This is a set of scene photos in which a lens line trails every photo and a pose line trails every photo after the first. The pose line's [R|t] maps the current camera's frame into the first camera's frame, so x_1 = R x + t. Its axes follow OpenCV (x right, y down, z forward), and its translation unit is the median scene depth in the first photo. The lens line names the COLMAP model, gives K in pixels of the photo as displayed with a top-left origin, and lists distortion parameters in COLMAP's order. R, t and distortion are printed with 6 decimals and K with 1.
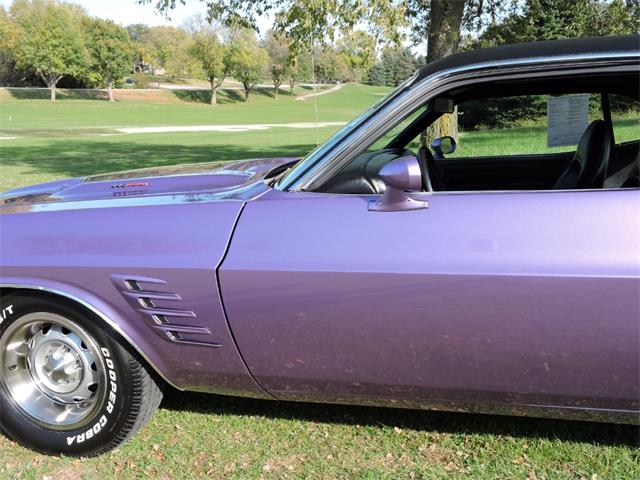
lens RADIAL K [[613.6, 0, 320.0], [0, 613.6, 240.0], [0, 0, 1]] dist [-0.042777, 0.114371]
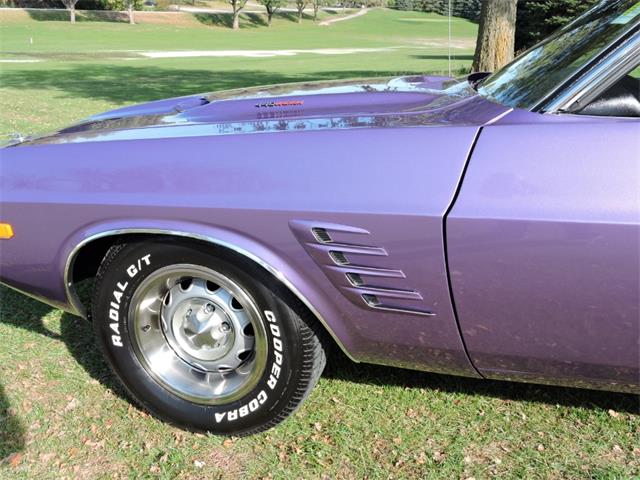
lens RADIAL K [[613.6, 0, 320.0], [0, 613.6, 240.0], [0, 0, 1]] dist [-0.042777, 0.114371]
pose [[0.999355, 0.019087, -0.030427, -0.246254], [-0.015538, 0.993488, 0.112869, -0.005320], [0.032383, -0.112324, 0.993144, 0.206542]]
